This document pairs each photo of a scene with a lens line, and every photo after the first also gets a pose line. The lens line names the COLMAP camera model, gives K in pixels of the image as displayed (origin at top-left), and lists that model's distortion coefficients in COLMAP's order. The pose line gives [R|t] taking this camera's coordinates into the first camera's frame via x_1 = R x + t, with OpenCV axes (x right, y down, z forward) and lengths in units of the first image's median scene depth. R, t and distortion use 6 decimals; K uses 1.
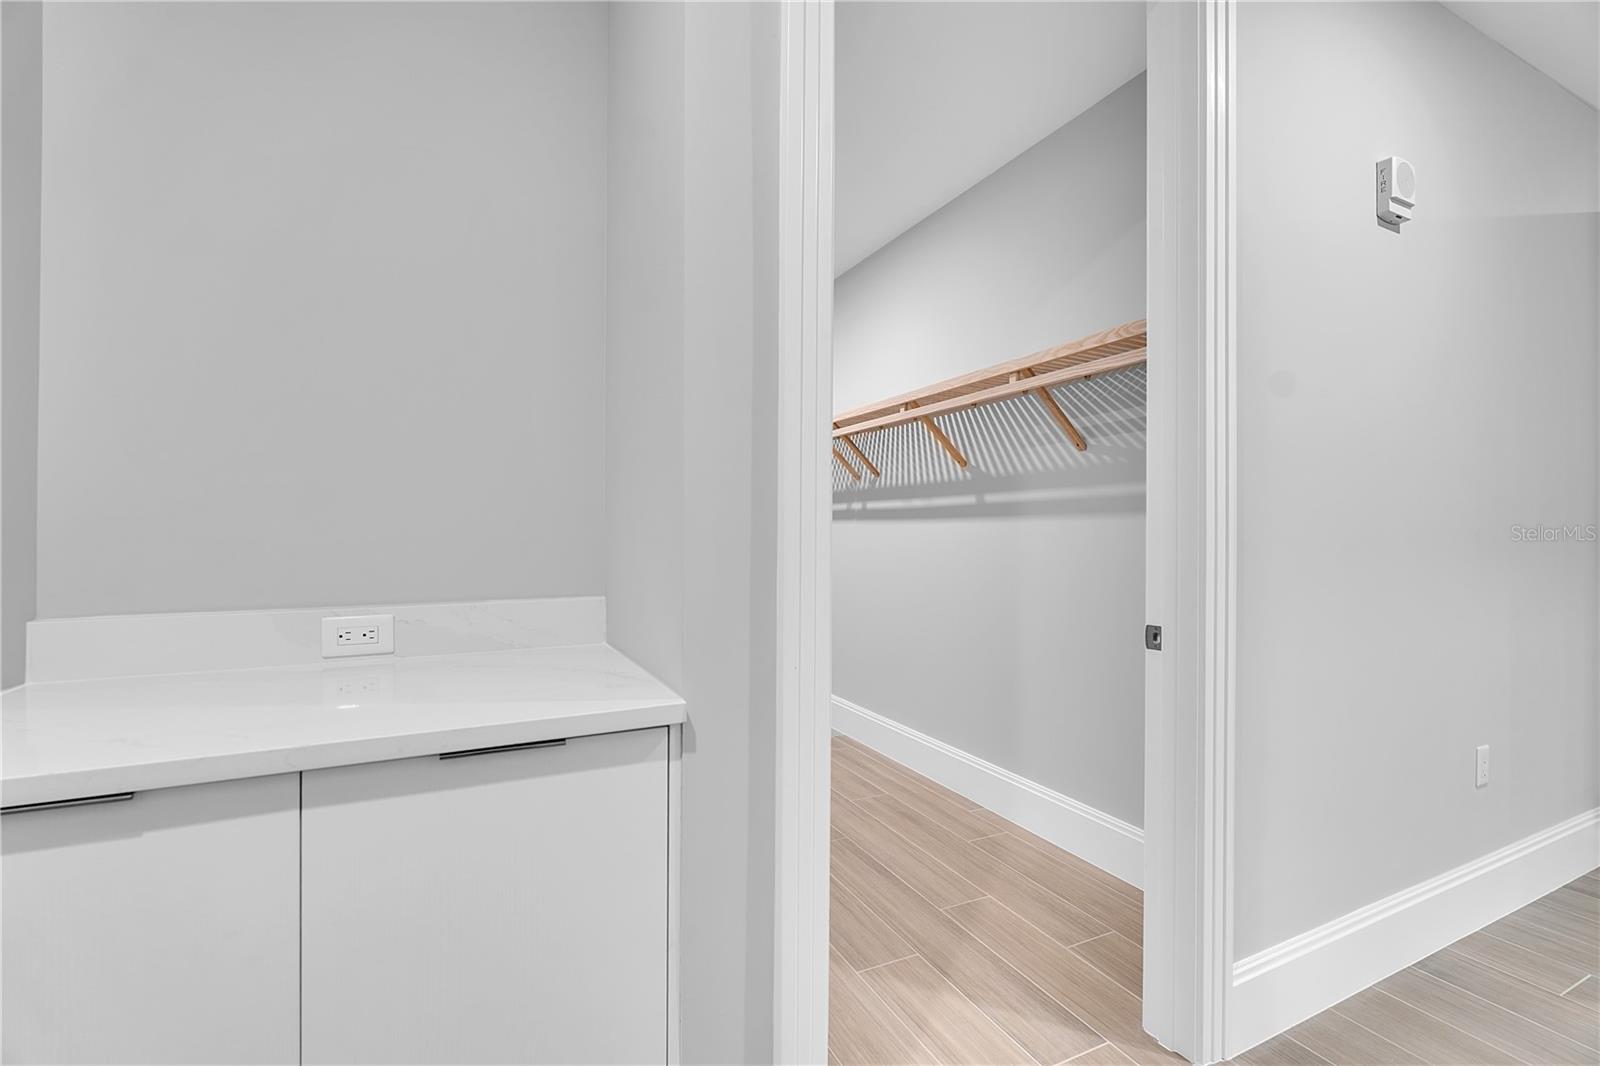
lens RADIAL K [[698.1, 0, 801.3], [0, 698.1, 536.3], [0, 0, 1]] dist [-0.004631, 0.000038]
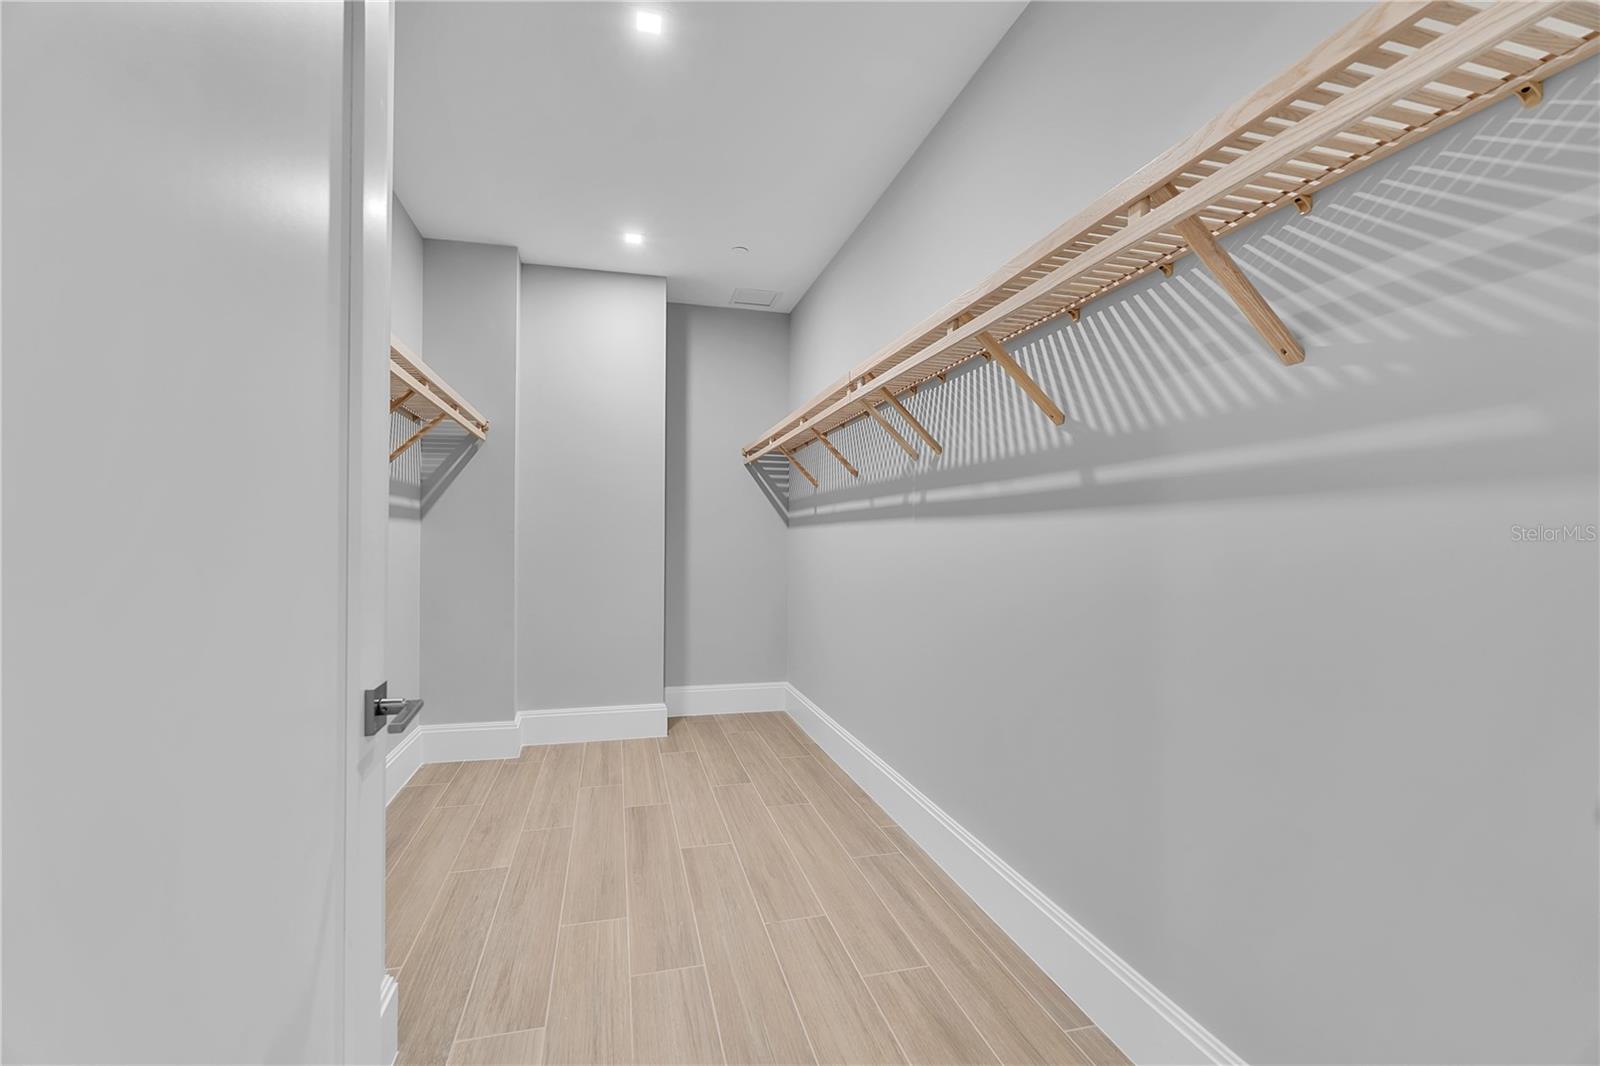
lens RADIAL K [[698.1, 0, 801.3], [0, 698.1, 536.3], [0, 0, 1]] dist [-0.004631, 0.000038]
pose [[0.980923, -0.001207, -0.194391, 0.128386], [-0.000231, 0.999973, -0.007375, -0.000071], [0.194395, 0.007279, 0.980896, 0.365633]]
